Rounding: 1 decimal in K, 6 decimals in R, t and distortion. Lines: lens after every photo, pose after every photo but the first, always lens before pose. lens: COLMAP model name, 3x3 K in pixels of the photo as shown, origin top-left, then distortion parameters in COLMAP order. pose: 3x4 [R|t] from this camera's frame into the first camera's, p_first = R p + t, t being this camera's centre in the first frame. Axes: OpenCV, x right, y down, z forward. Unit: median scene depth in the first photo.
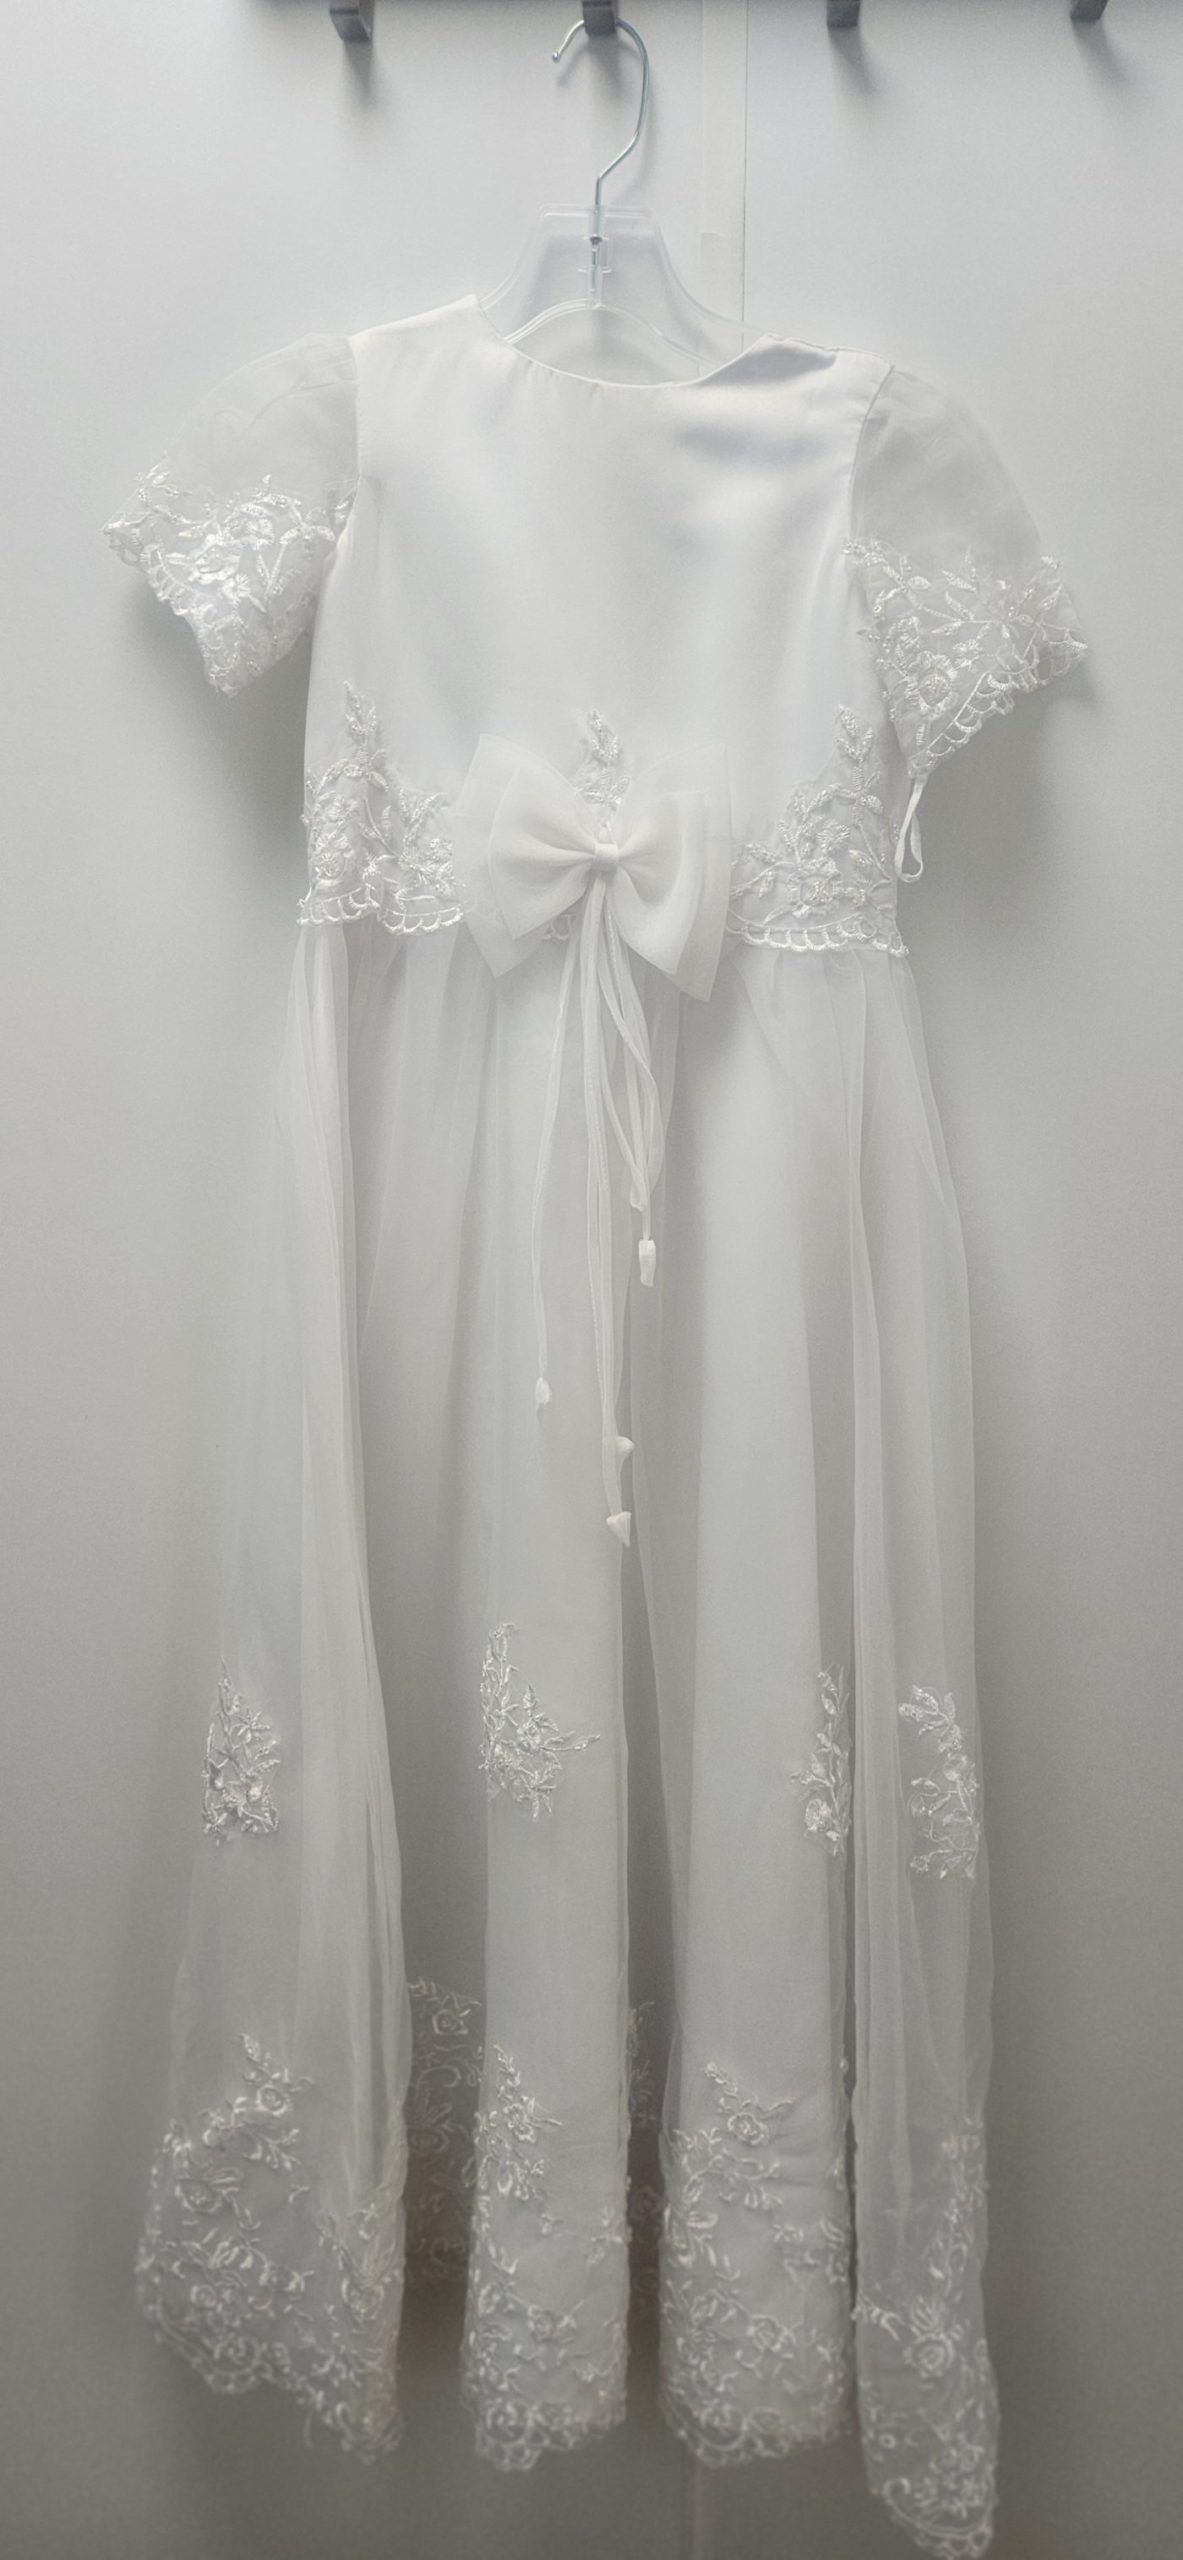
lens RADIAL K [[1609.1, 0, 580.9], [0, 1609.1, 1292.9], [0, 0, 1]] dist [0.049708, -0.052245]
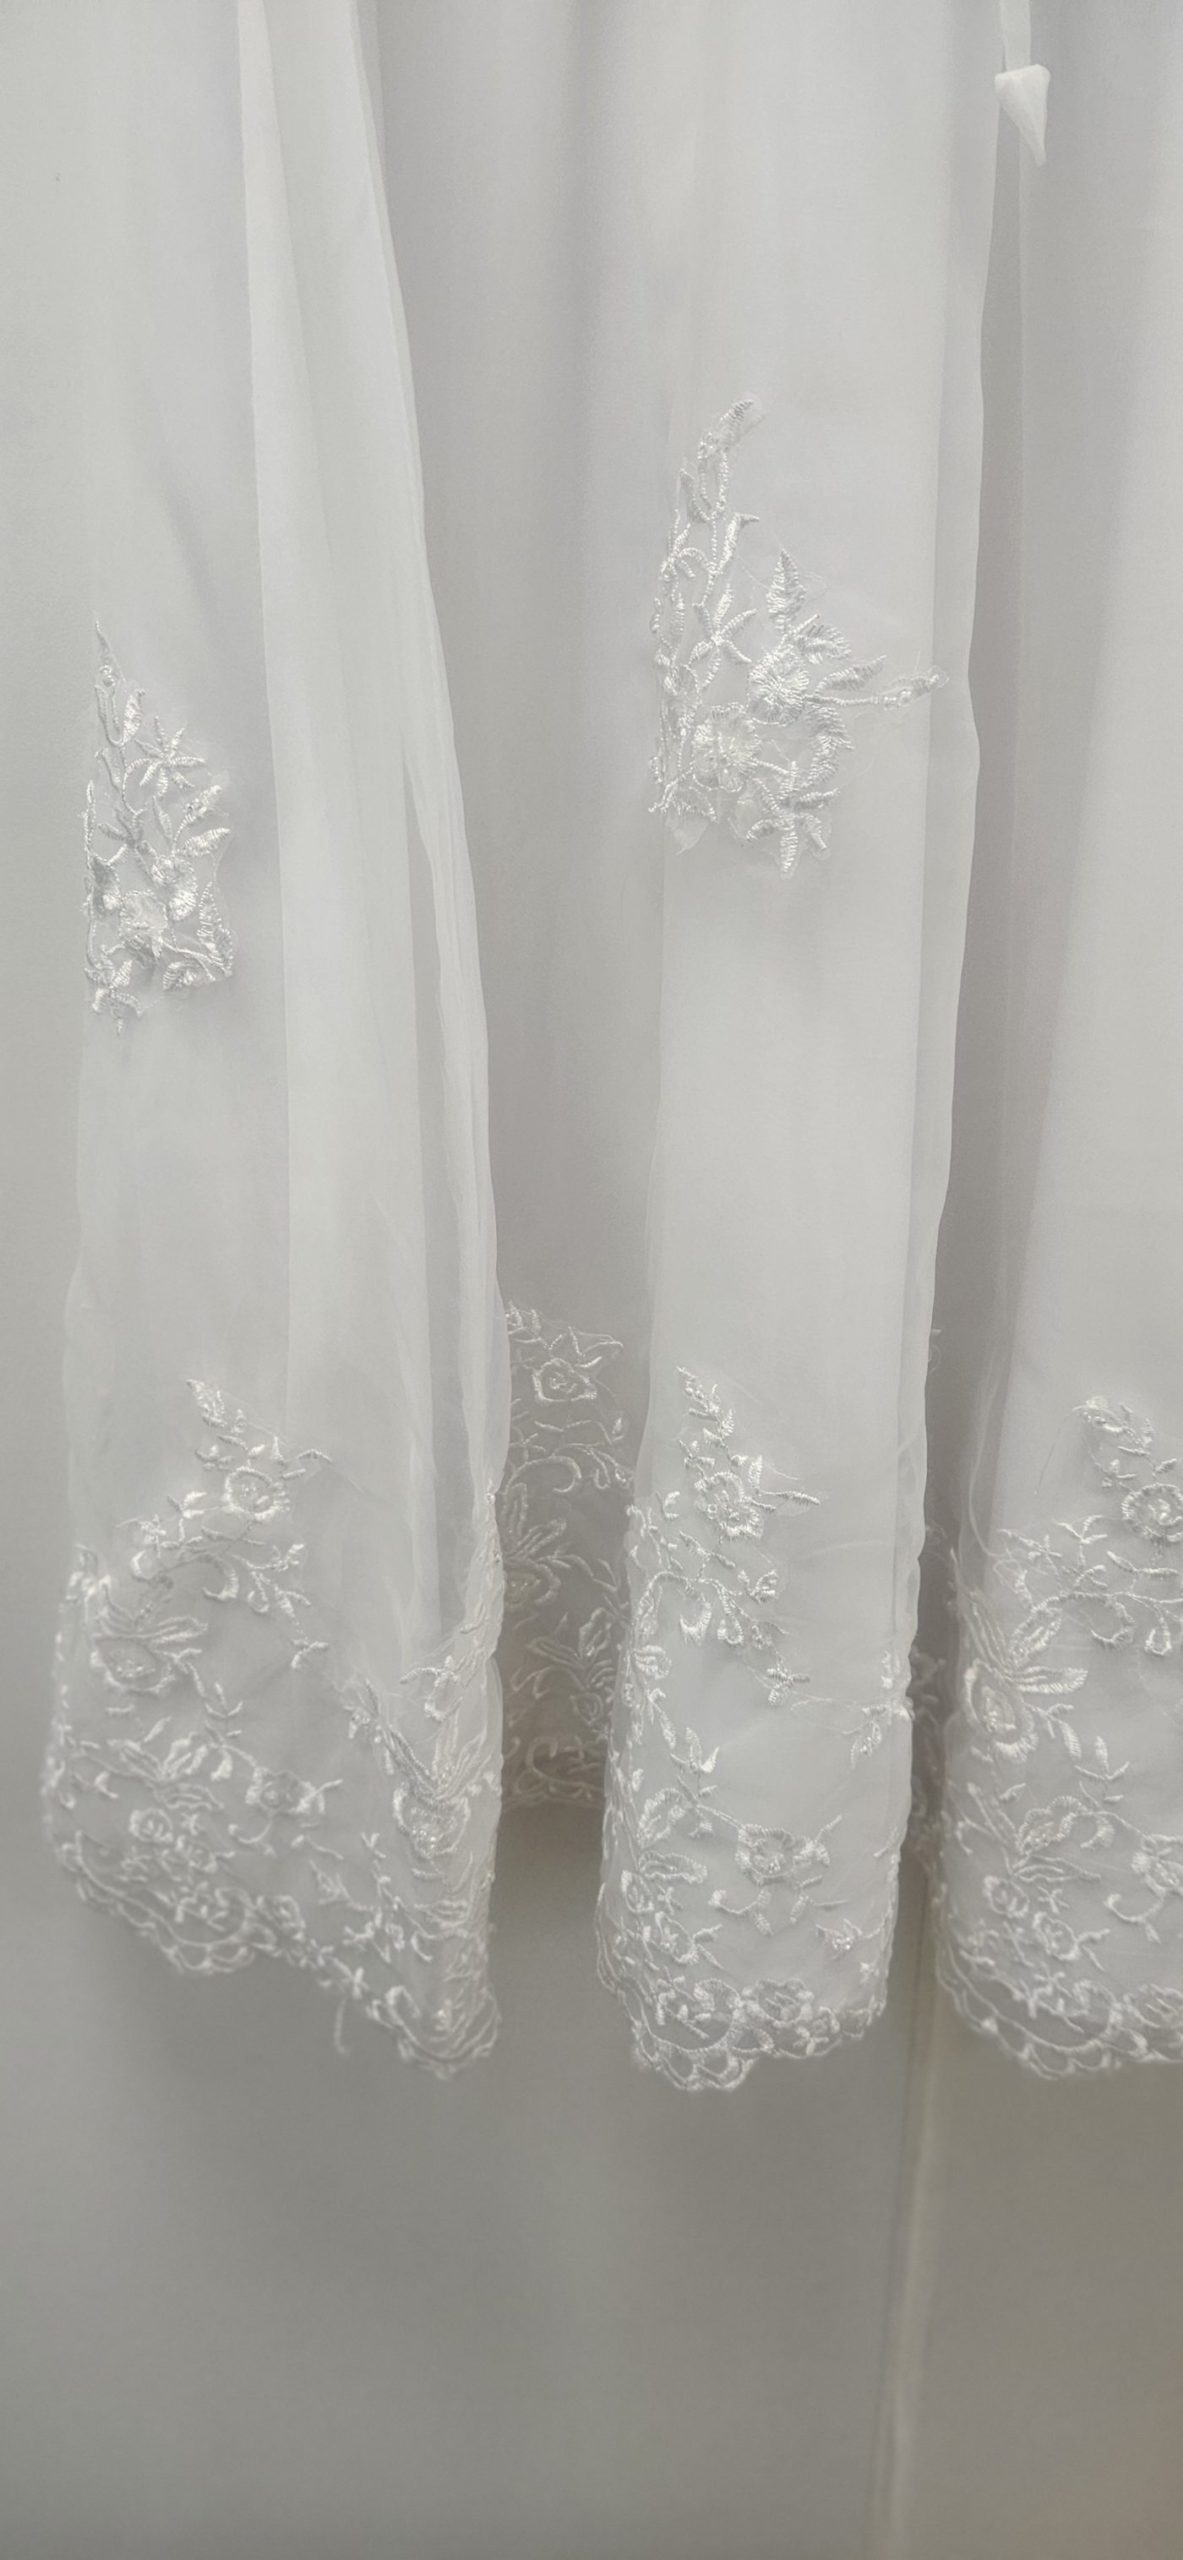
lens RADIAL K [[1630.8, 0, 580.3], [0, 1630.8, 1274.7], [0, 0, 1]] dist [0.051563, -0.059565]
pose [[0.999843, -0.010455, 0.014291, -0.092178], [0.007292, 0.978578, 0.205749, 0.330684], [-0.016135, -0.205612, 0.978501, 0.504194]]
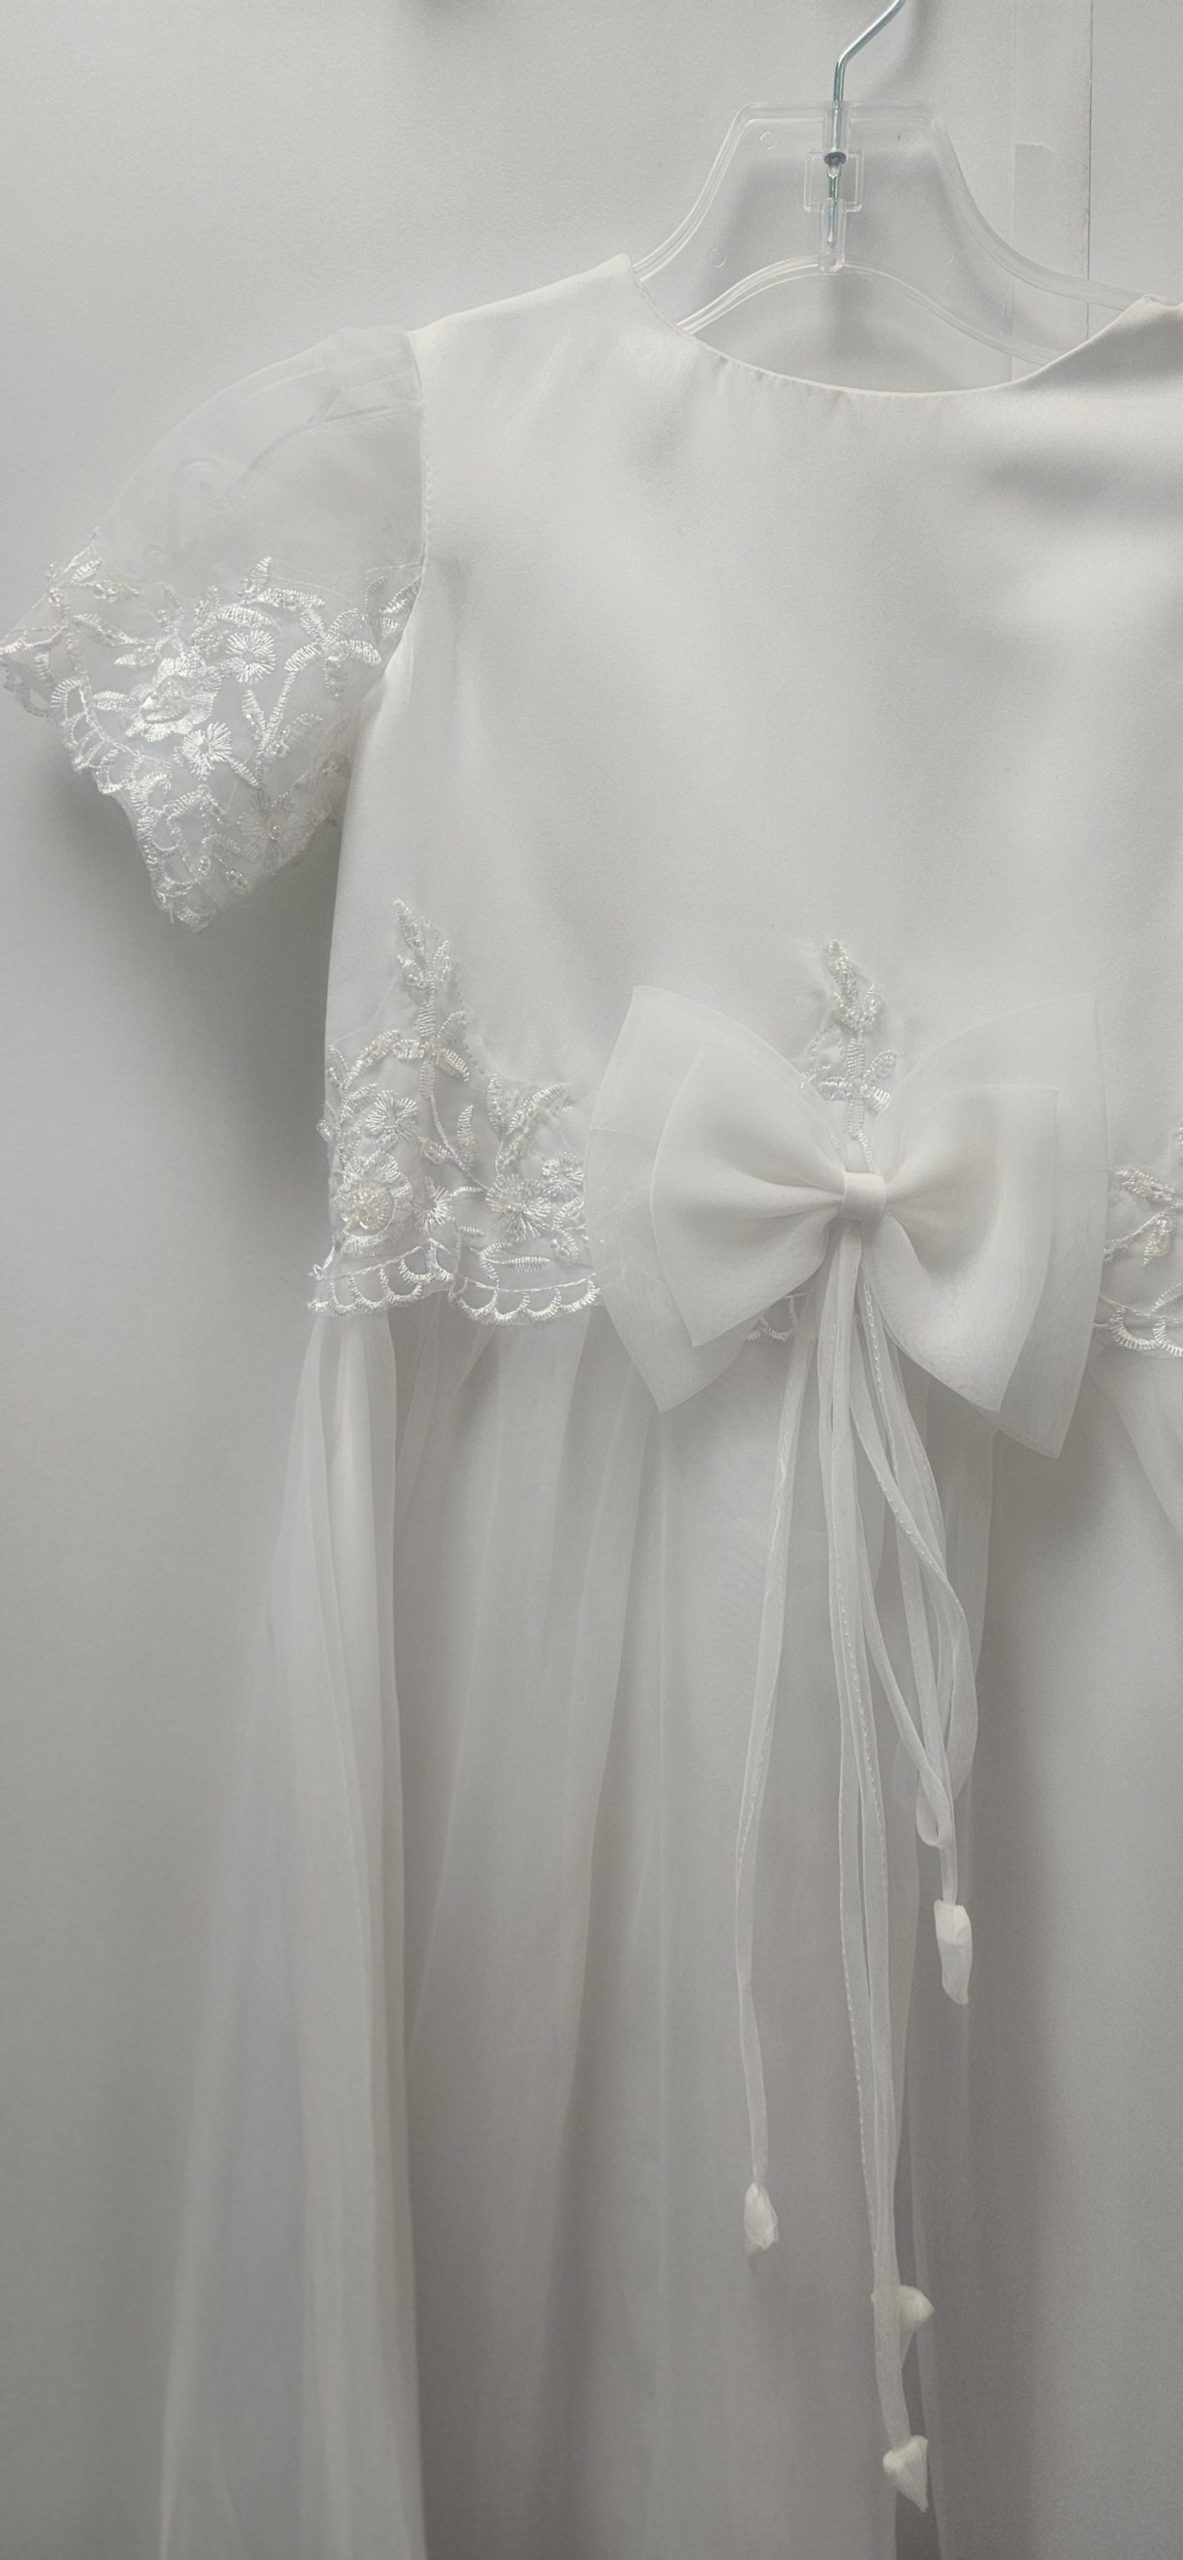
lens RADIAL K [[1630.8, 0, 580.3], [0, 1630.8, 1274.7], [0, 0, 1]] dist [0.051563, -0.059565]
pose [[0.999175, -0.006698, -0.040049, -0.053571], [0.002128, 0.993585, -0.113070, -0.165125], [0.040549, 0.112892, 0.992780, 0.406385]]
